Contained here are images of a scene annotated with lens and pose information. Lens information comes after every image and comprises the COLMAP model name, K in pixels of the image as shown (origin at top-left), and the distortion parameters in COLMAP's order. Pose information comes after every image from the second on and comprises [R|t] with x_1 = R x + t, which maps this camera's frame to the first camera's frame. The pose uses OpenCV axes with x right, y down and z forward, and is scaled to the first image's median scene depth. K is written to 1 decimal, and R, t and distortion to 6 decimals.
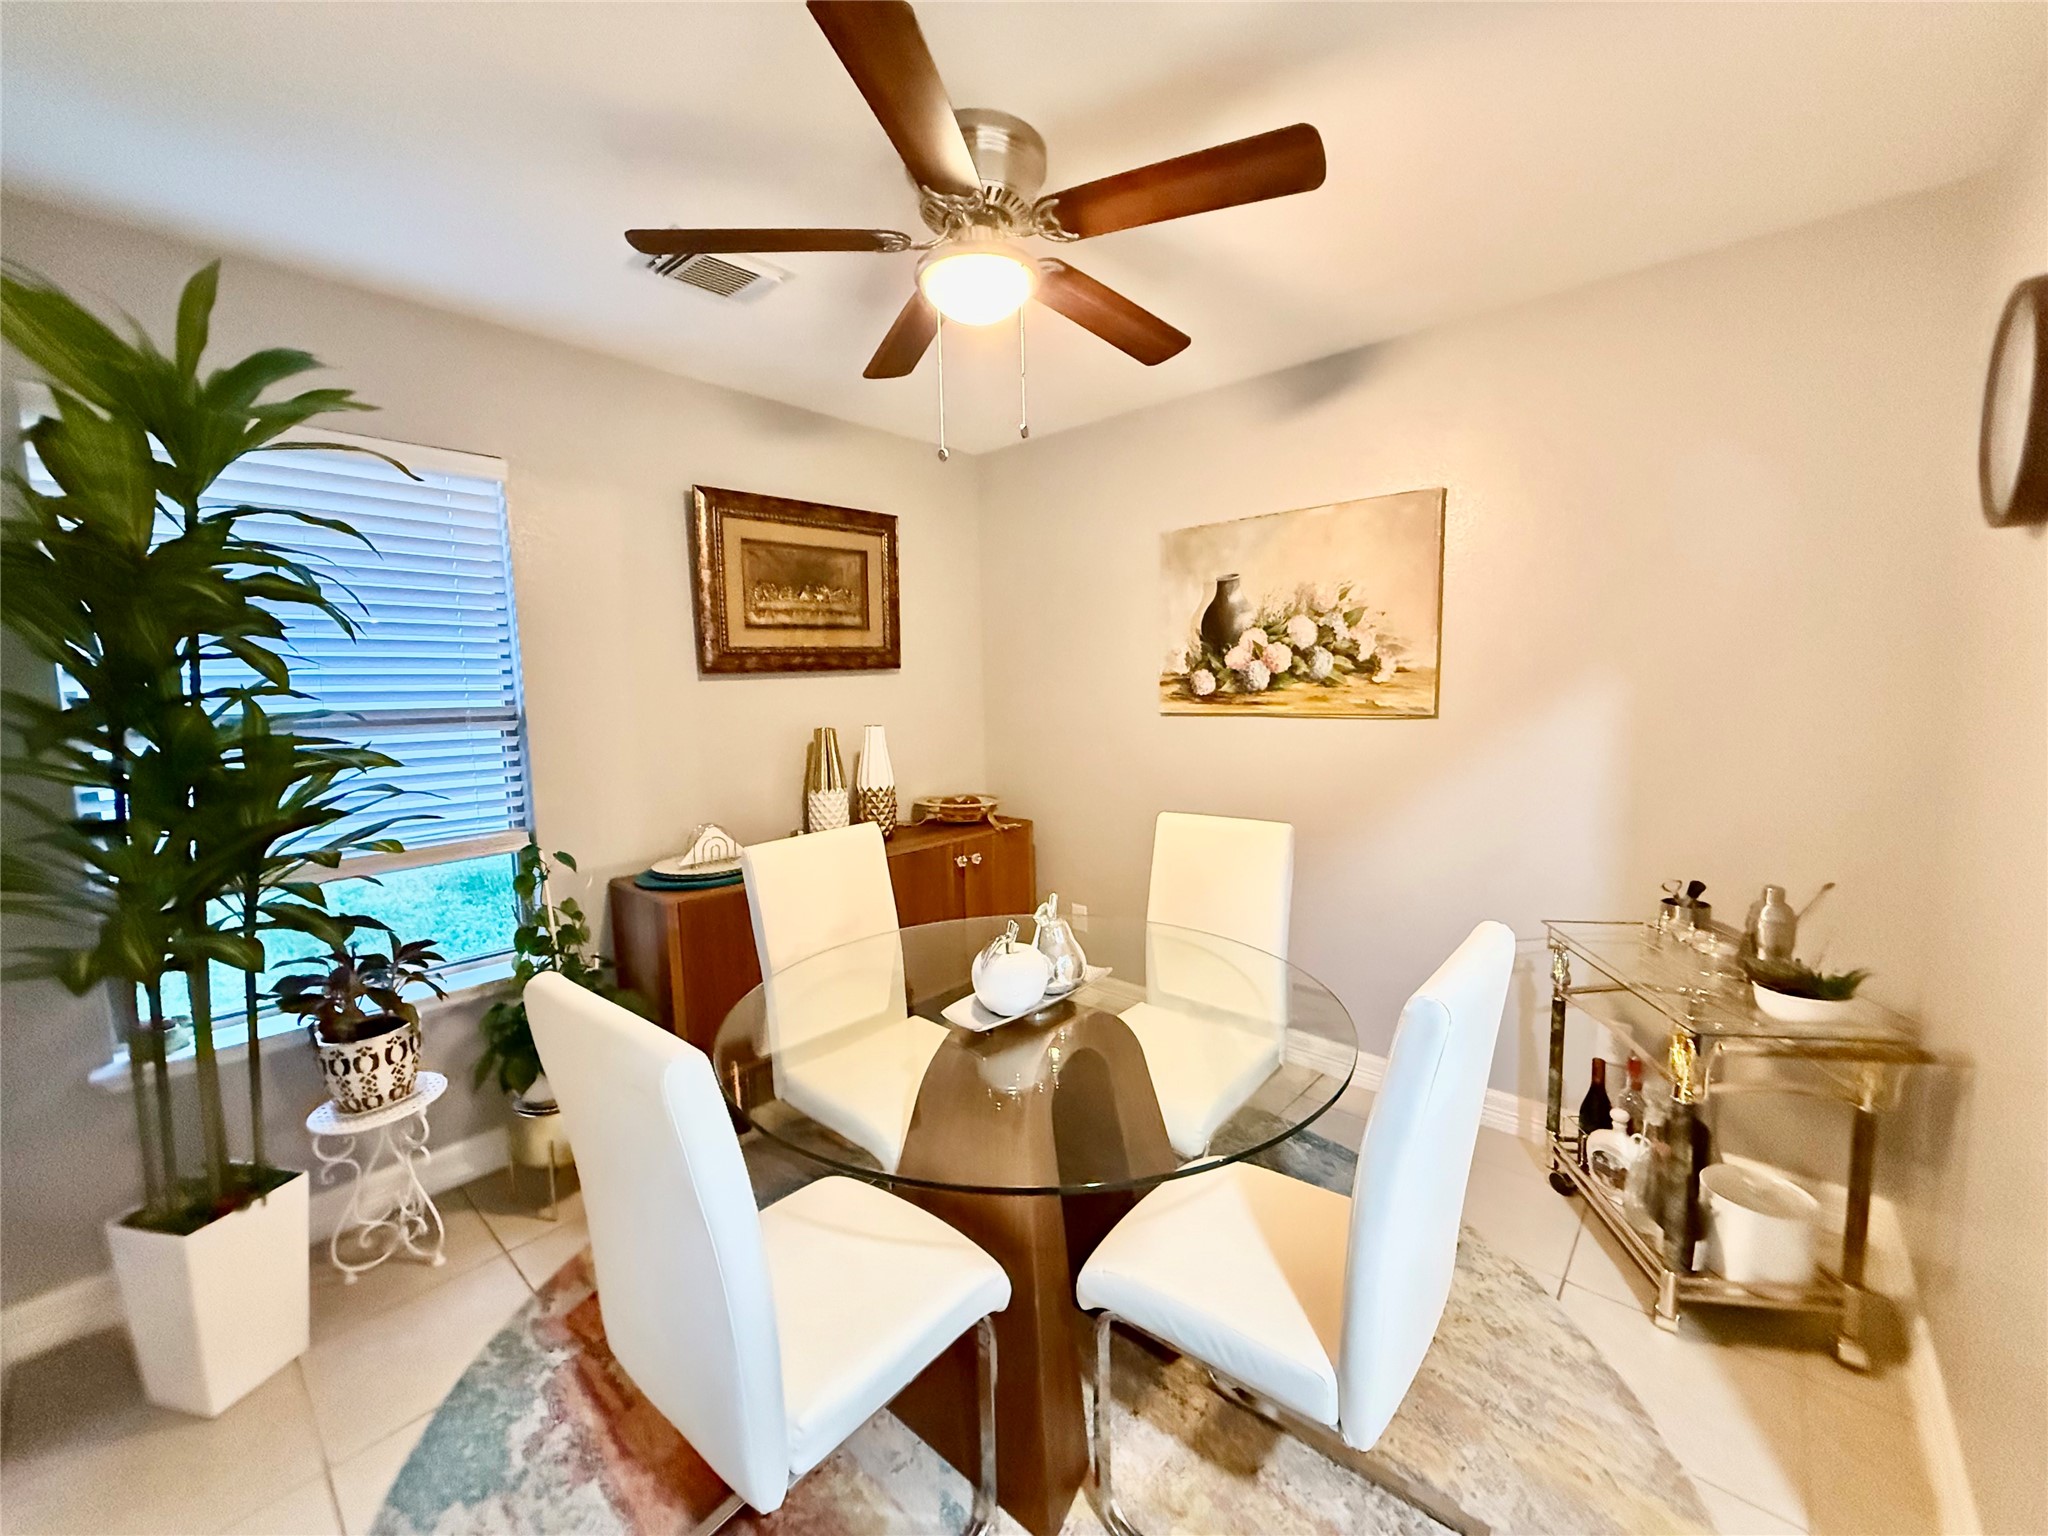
lens RADIAL K [[811.1, 0, 1025.3], [0, 811.1, 762.1], [0, 0, 1]] dist [-0.000246, 0.000329]
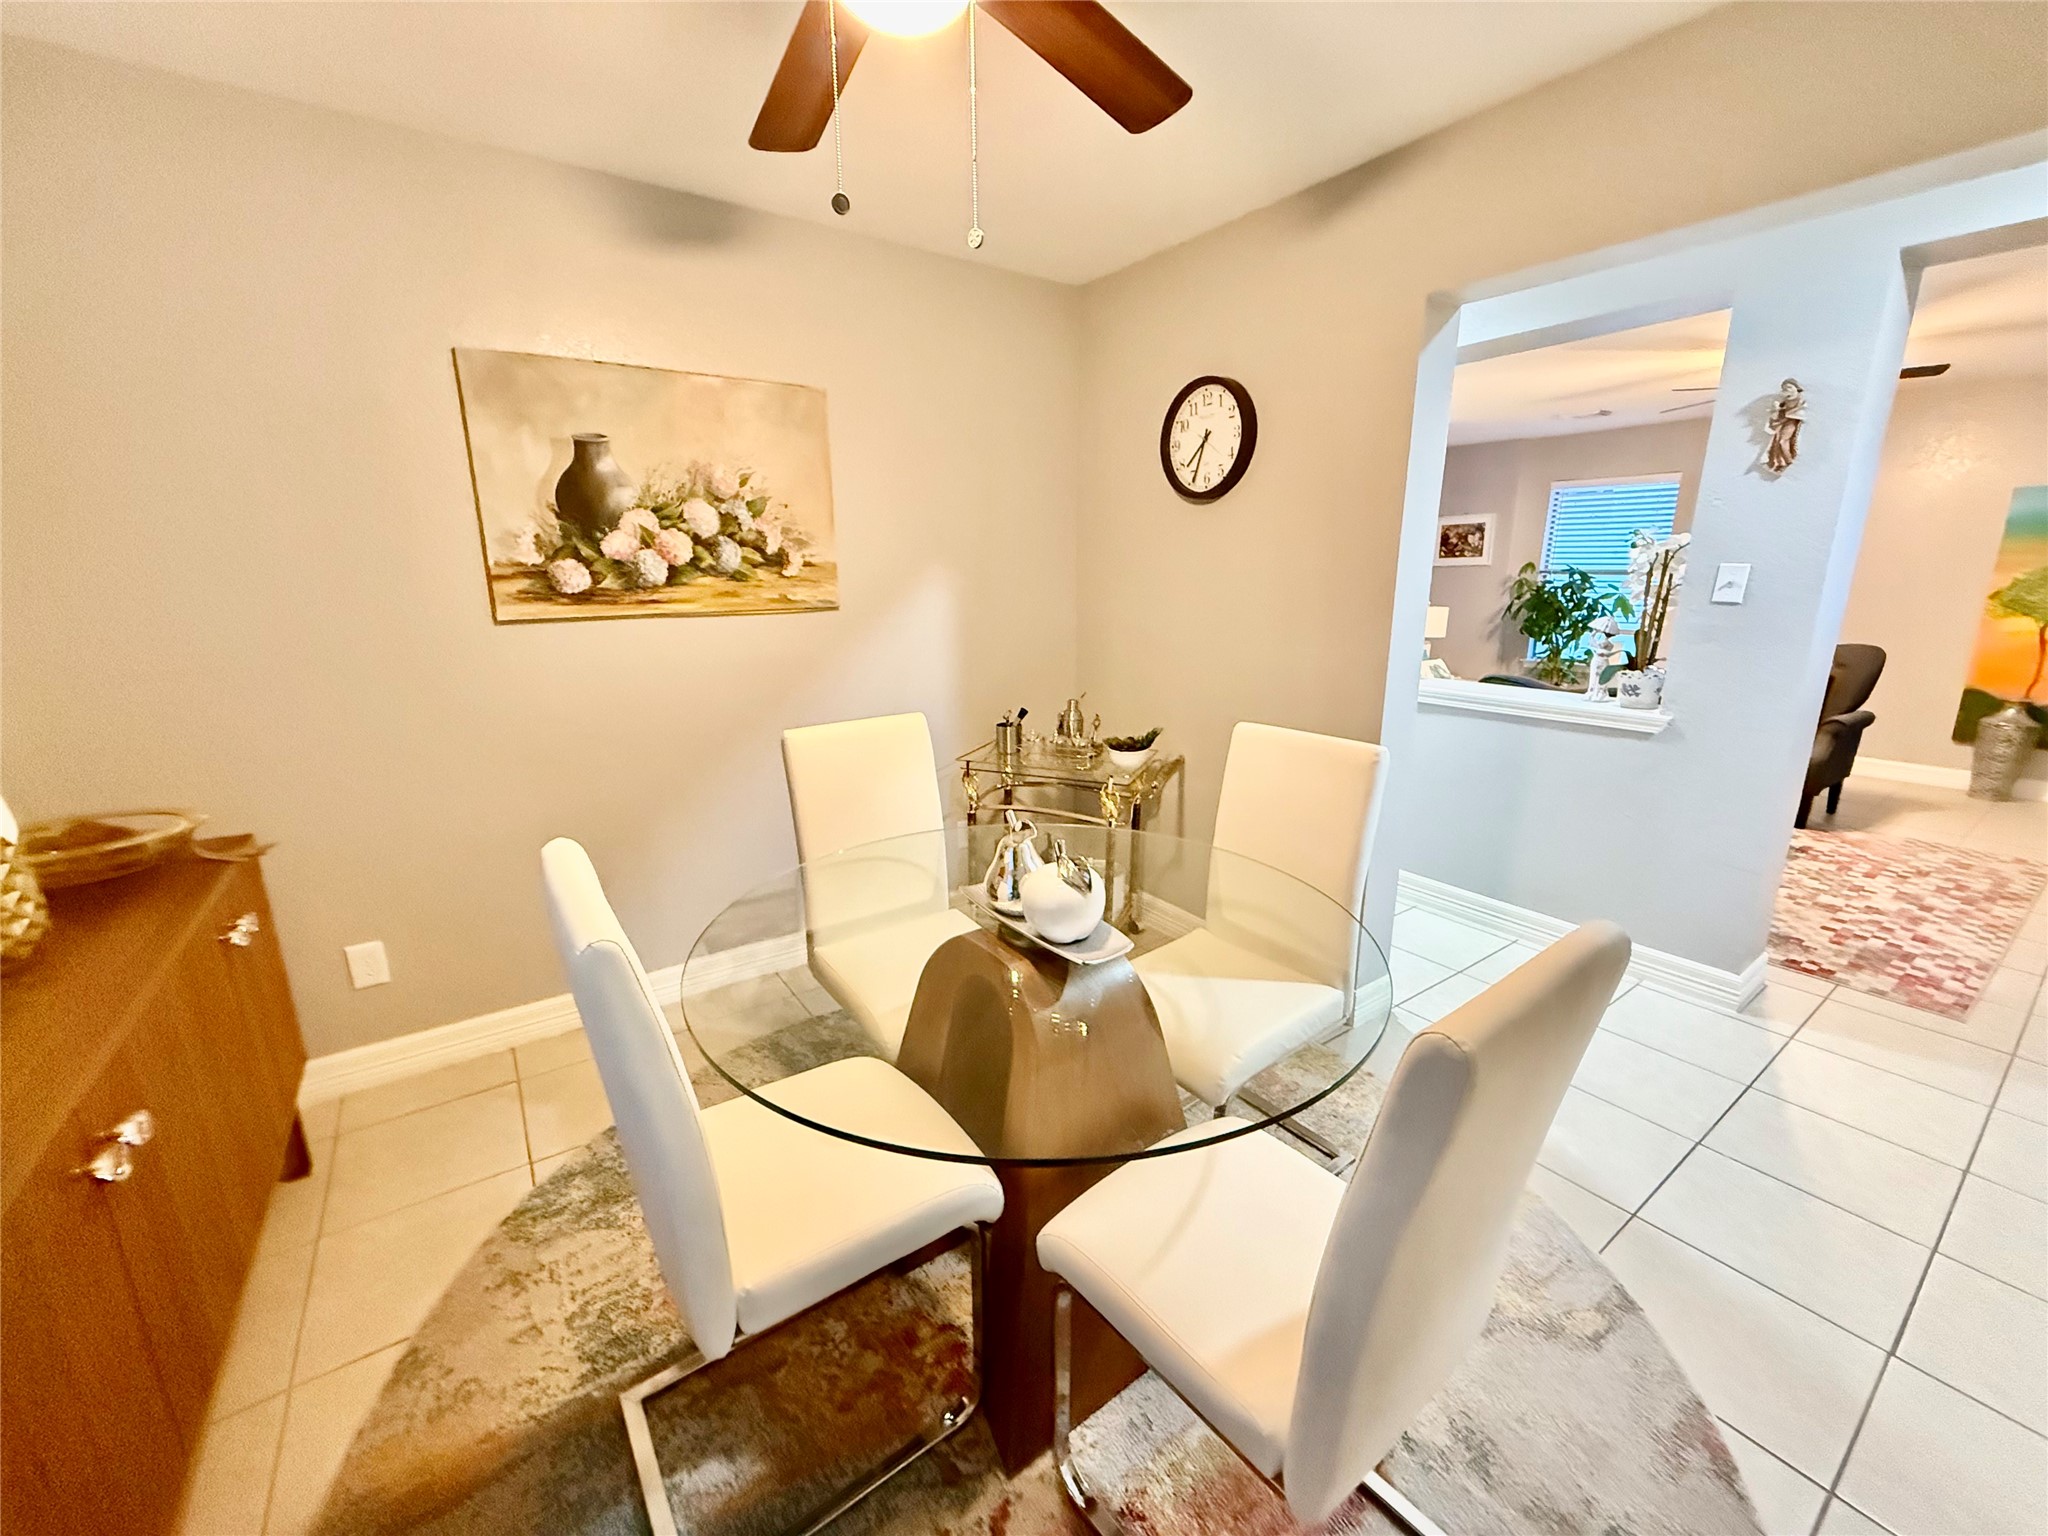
lens RADIAL K [[811.1, 0, 1017.7], [0, 811.1, 764.4], [0, 0, 1]] dist [-0.000246, 0.000329]
pose [[0.241718, -0.214628, 0.946312, -0.470124], [0.098264, 0.975632, 0.196178, -0.037303], [-0.965358, 0.045569, 0.256919, 0.444507]]
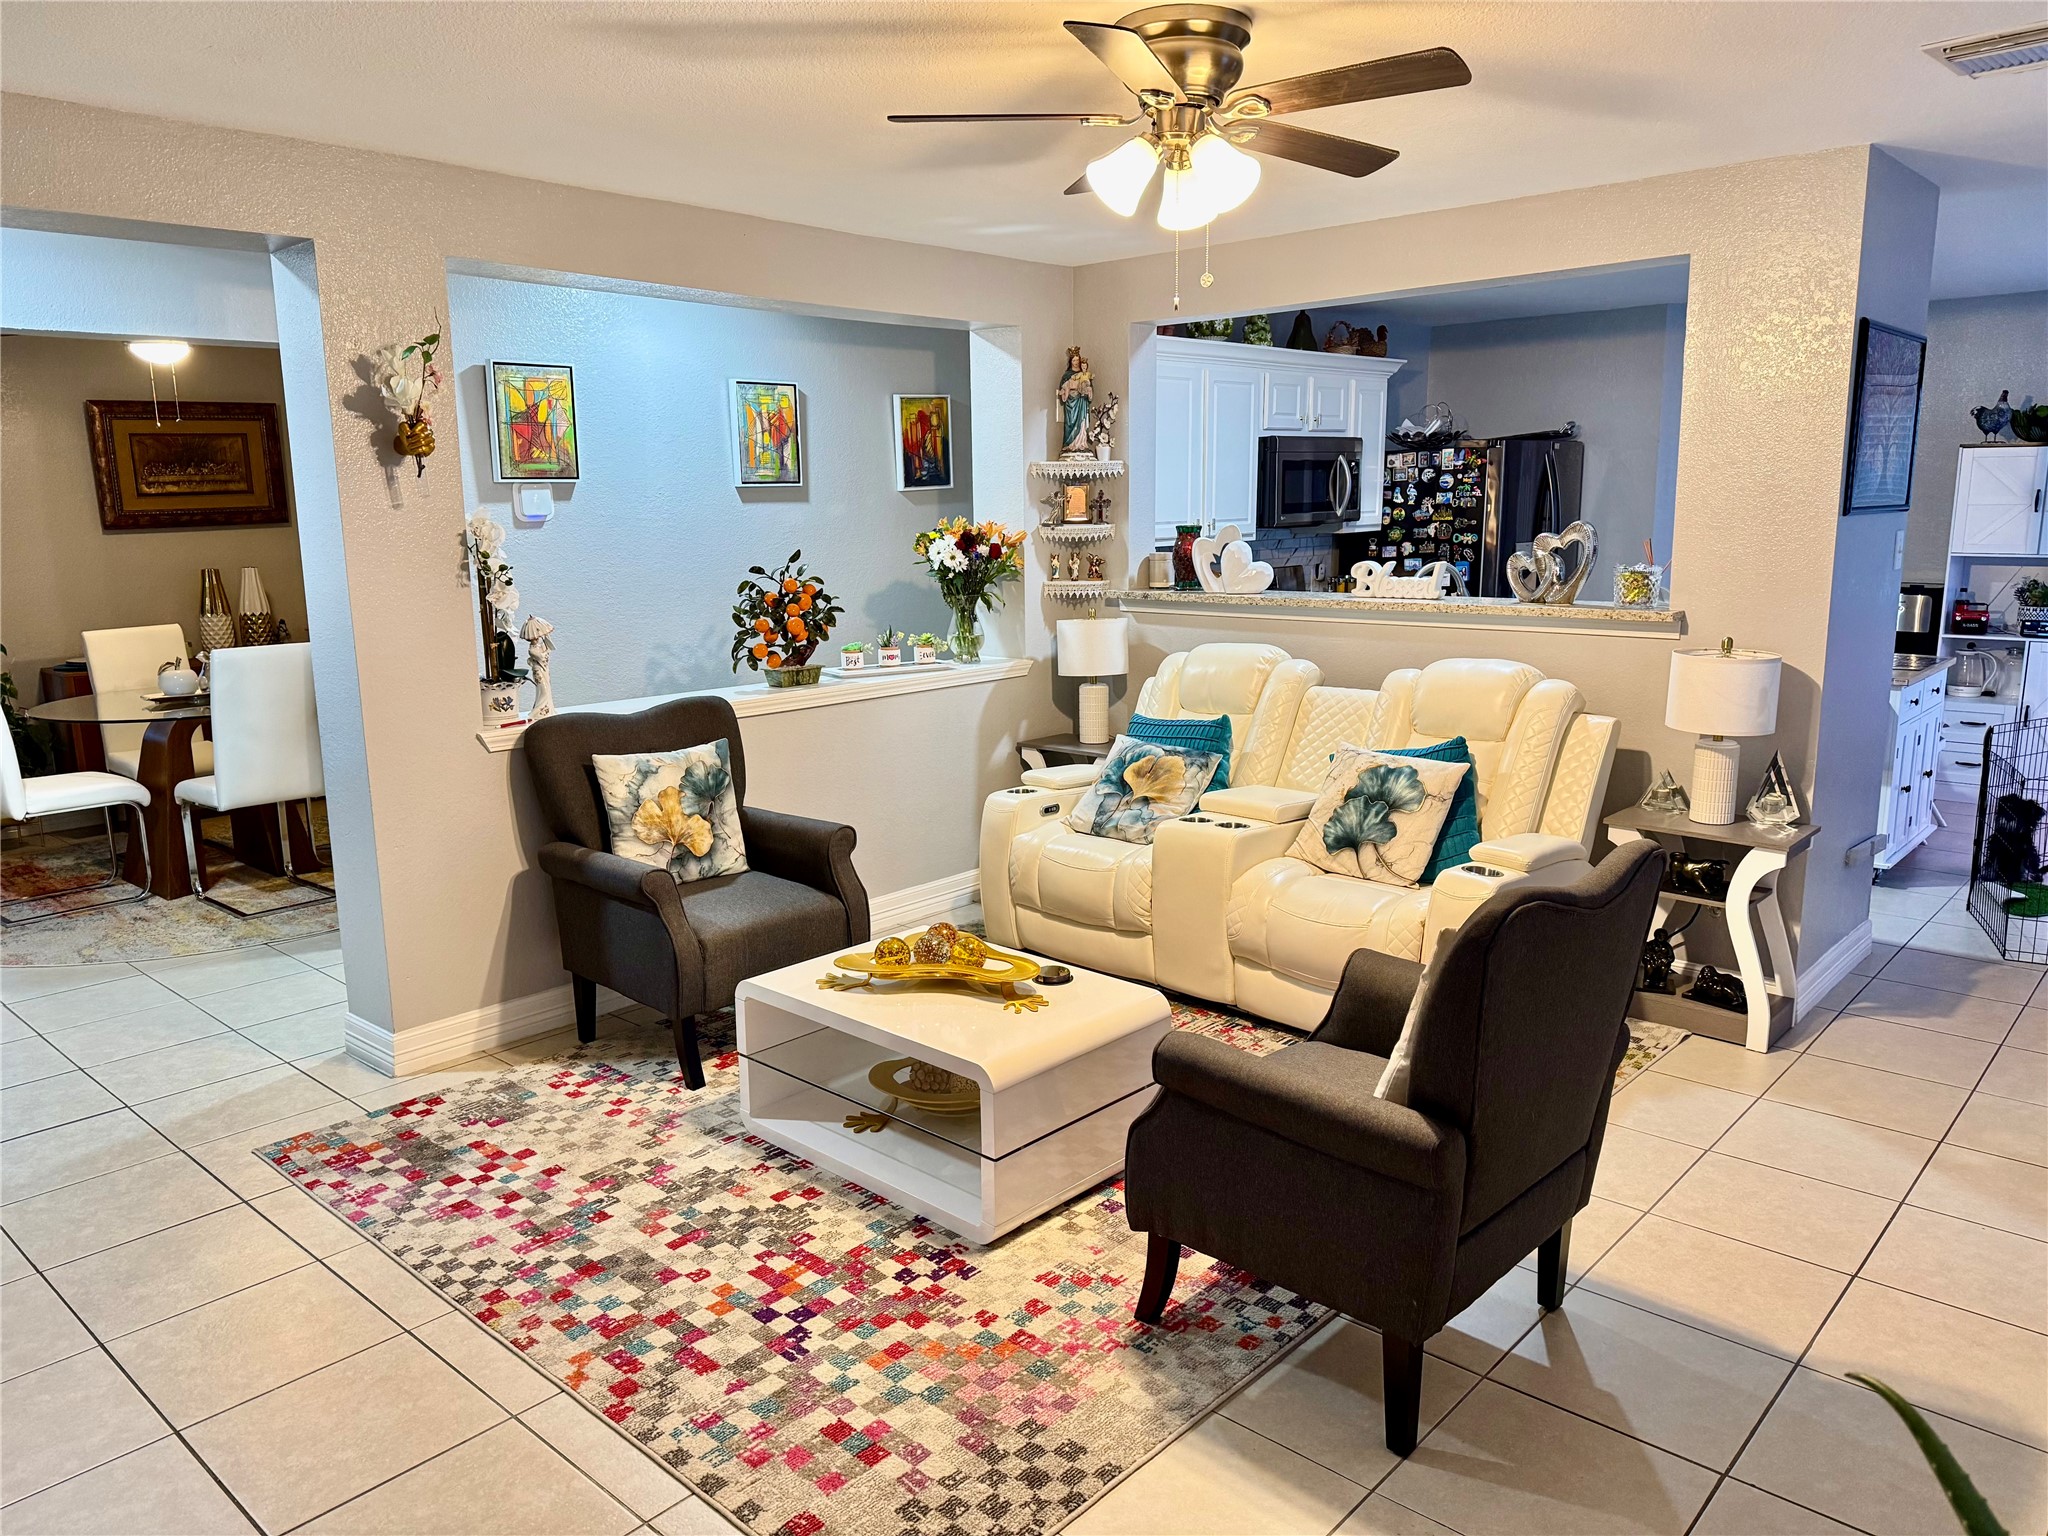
lens RADIAL K [[1446.4, 0, 1020.6], [0, 1446.4, 773.2], [0, 0, 1]] dist [0.019792, -0.003994]
pose [[0.999562, 0.005254, -0.029141, 1.235684], [-0.002646, 0.996045, 0.088812, 0.082574], [0.029492, -0.088696, 0.995622, -1.485212]]
